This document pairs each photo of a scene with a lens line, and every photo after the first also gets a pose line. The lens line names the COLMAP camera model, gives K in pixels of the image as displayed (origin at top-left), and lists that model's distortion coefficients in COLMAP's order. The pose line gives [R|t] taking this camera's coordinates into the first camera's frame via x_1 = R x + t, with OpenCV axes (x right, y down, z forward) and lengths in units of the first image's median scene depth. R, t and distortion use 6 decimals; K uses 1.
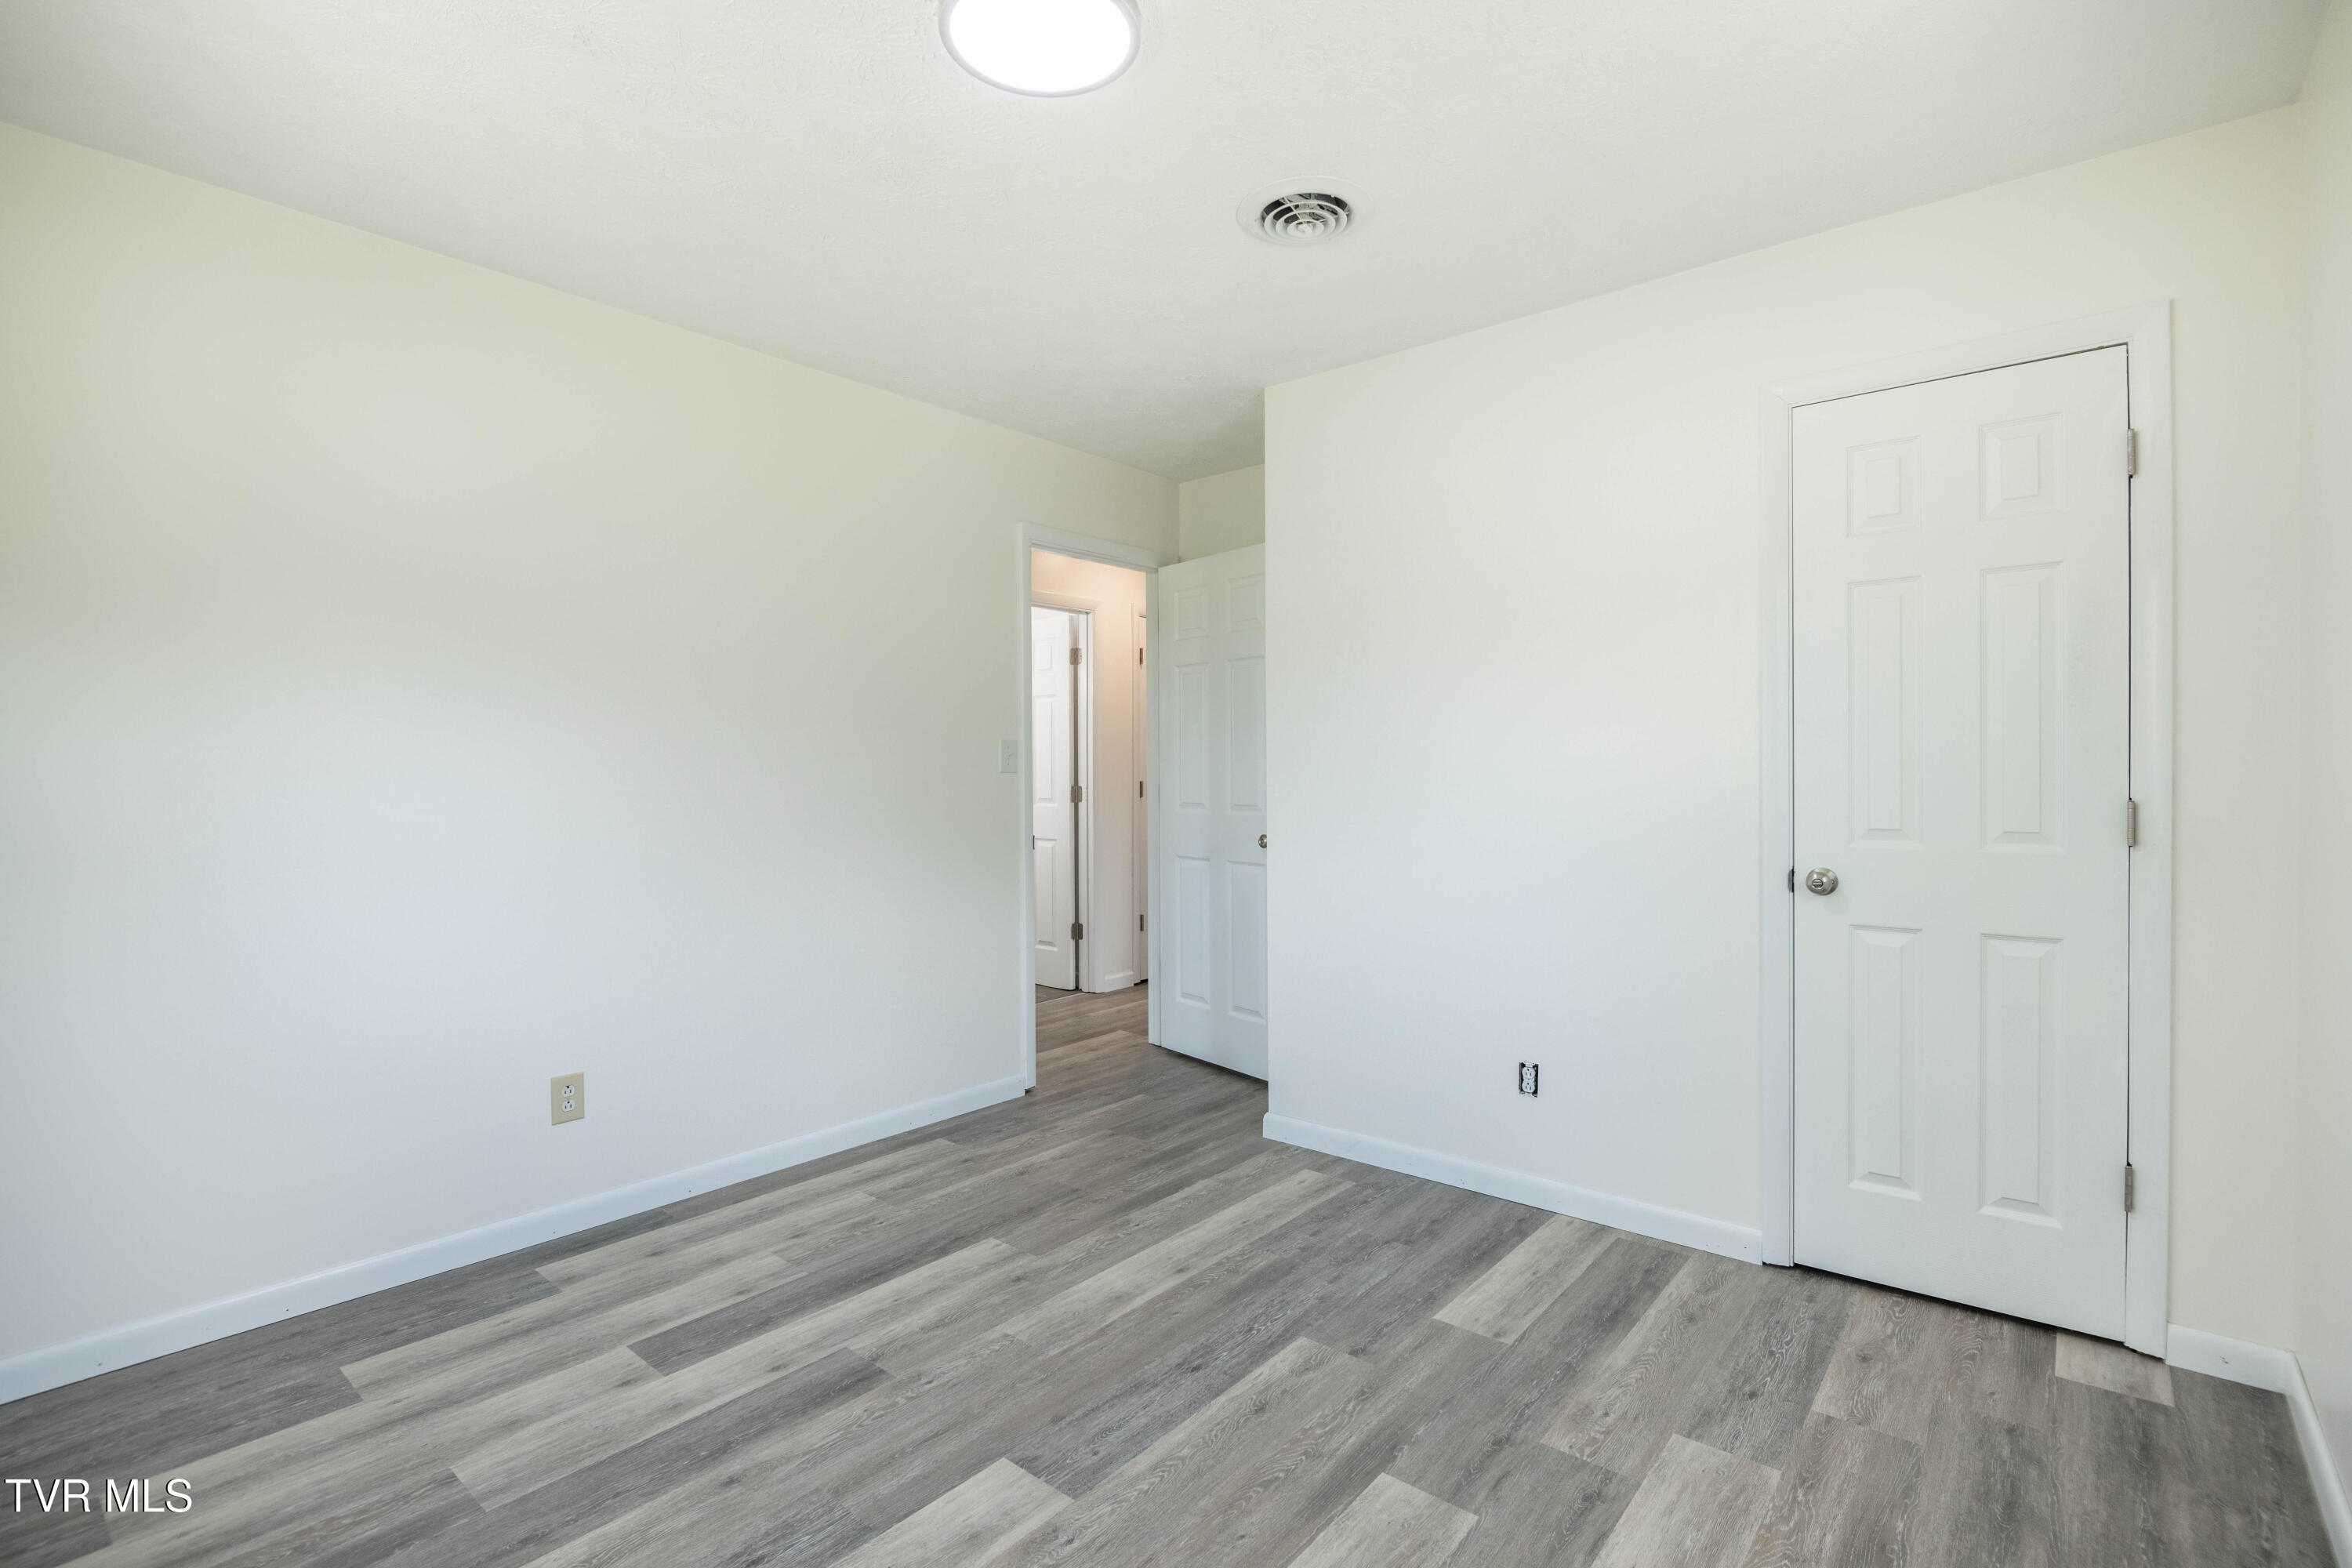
lens RADIAL K [[1089.0, 0, 1180.6], [0, 1089.0, 783.0], [0, 0, 1]] dist [-0.000927, -0.009644]
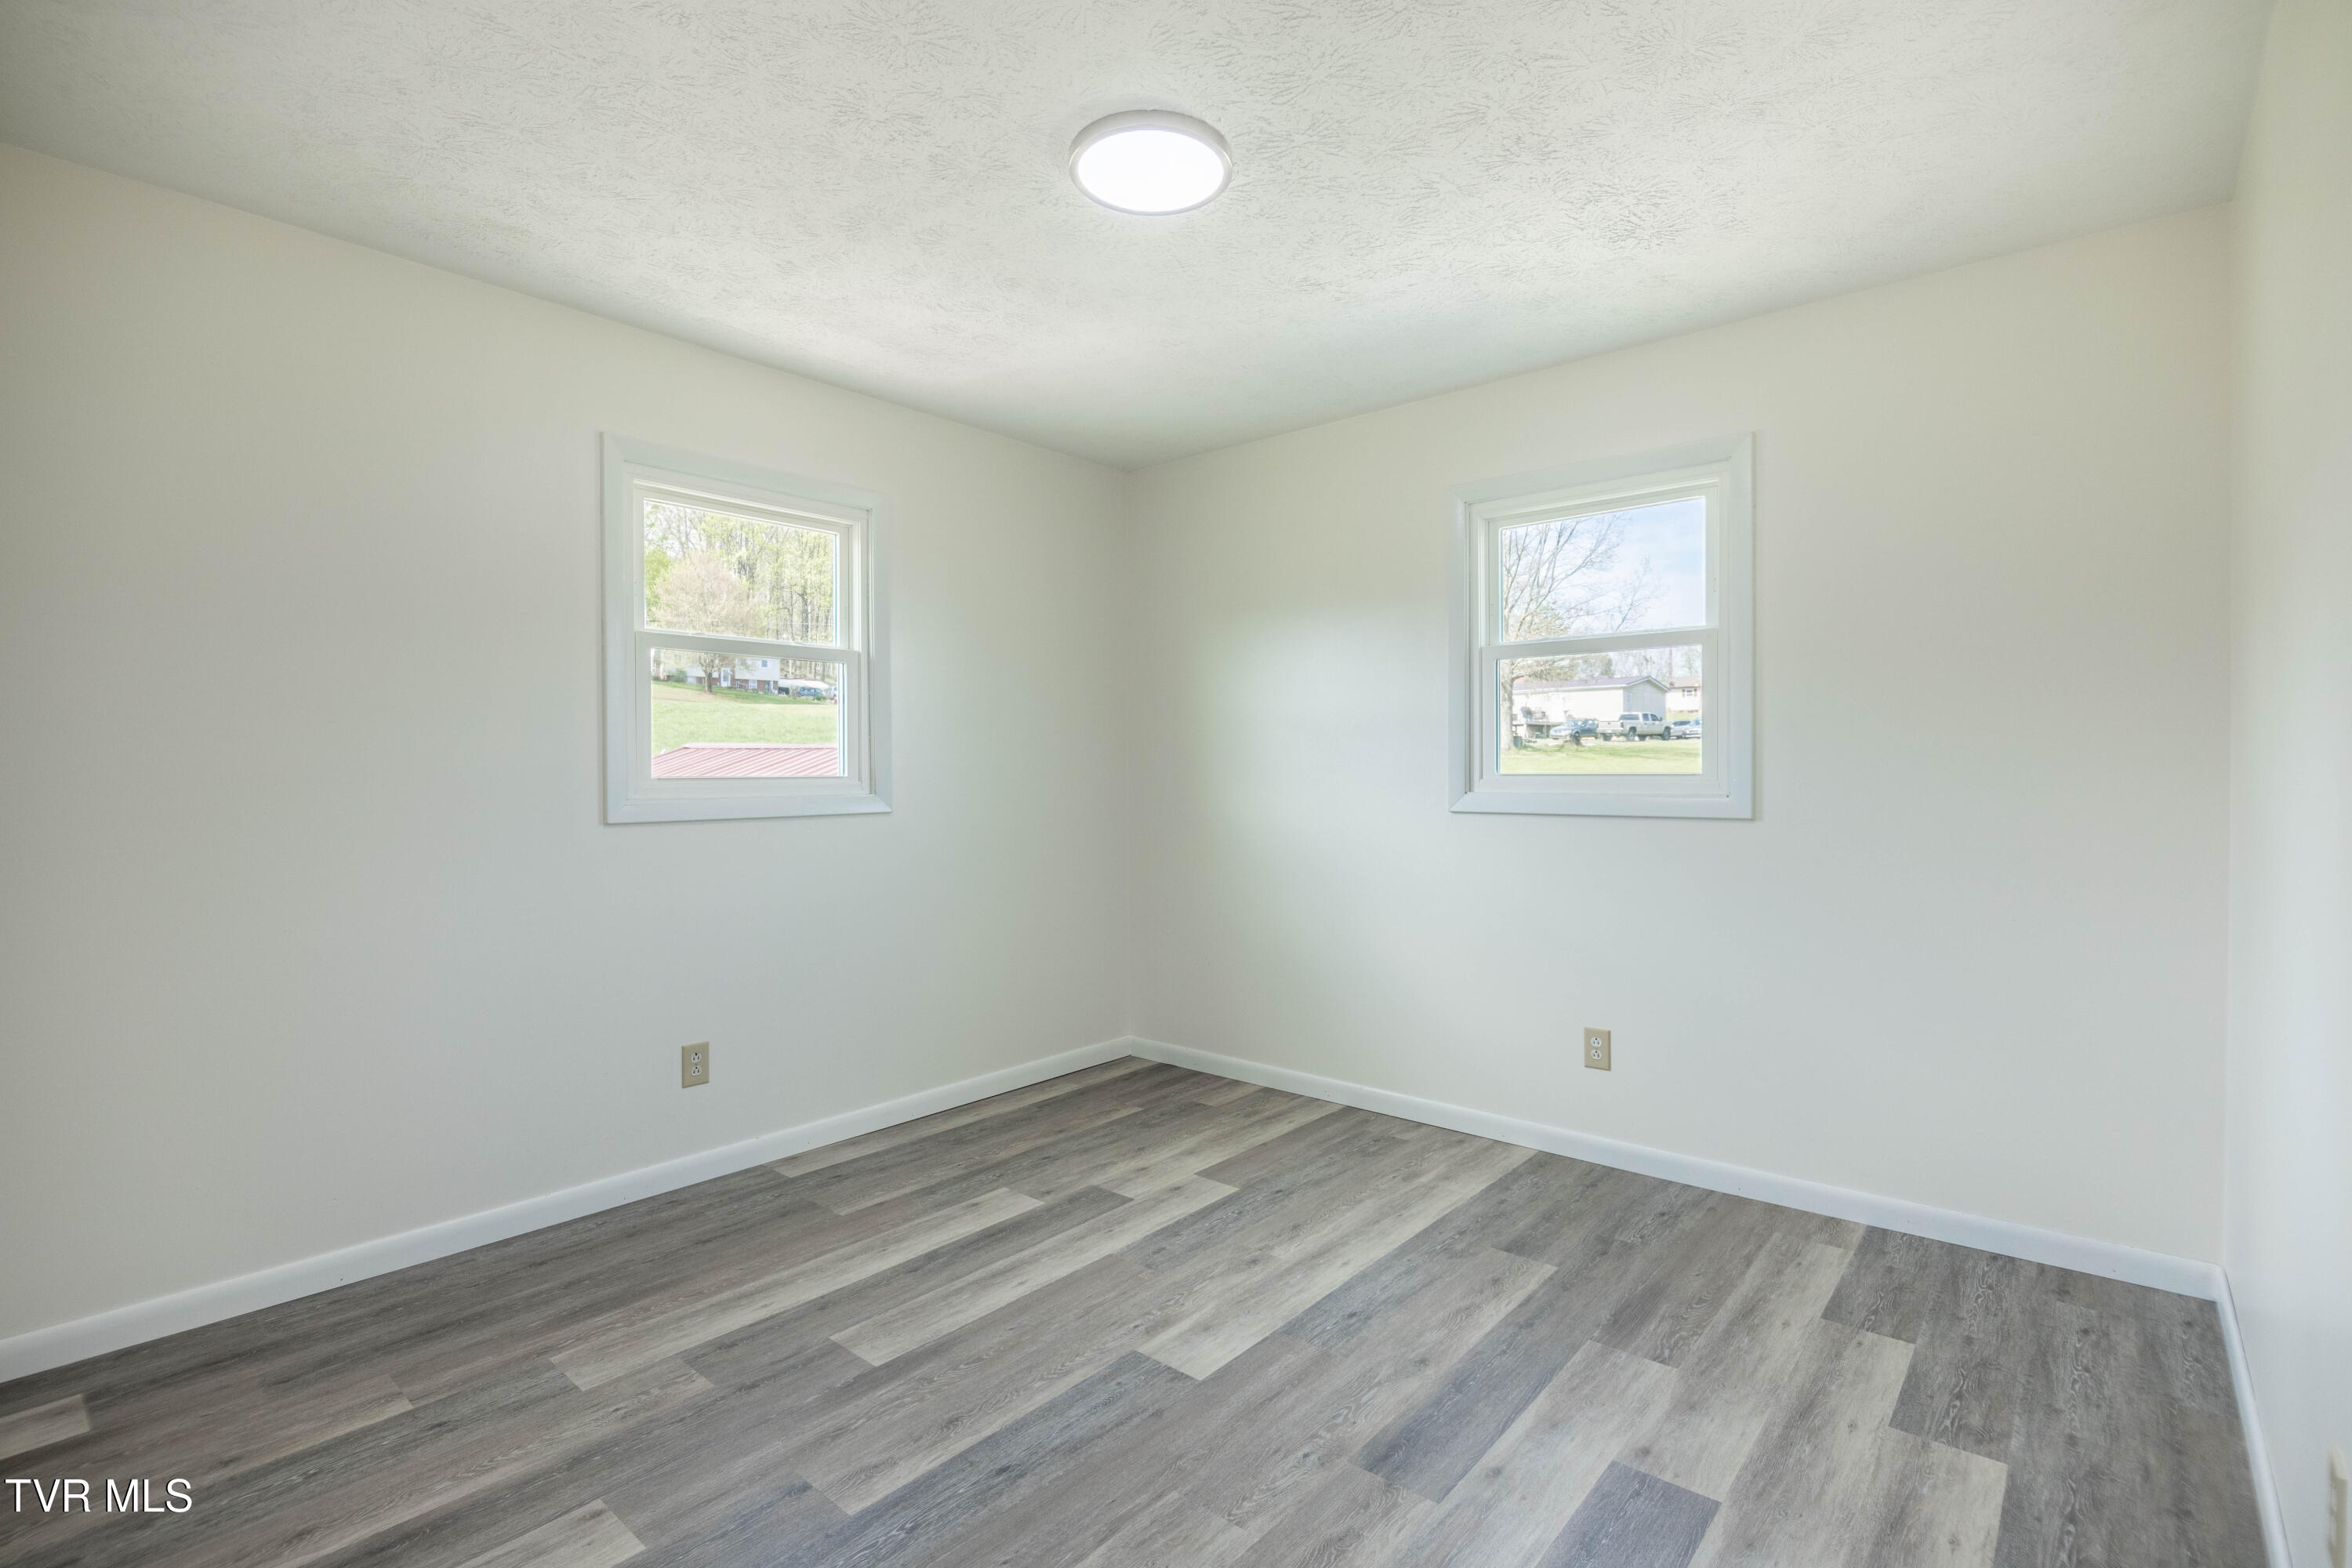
lens RADIAL K [[1089.0, 0, 1180.6], [0, 1089.0, 783.0], [0, 0, 1]] dist [-0.000927, -0.009644]
pose [[-0.999913, 0.008037, 0.010448, -0.150107], [0.008279, 0.999693, 0.023332, -0.023347], [-0.010258, 0.023416, -0.999673, 1.991436]]
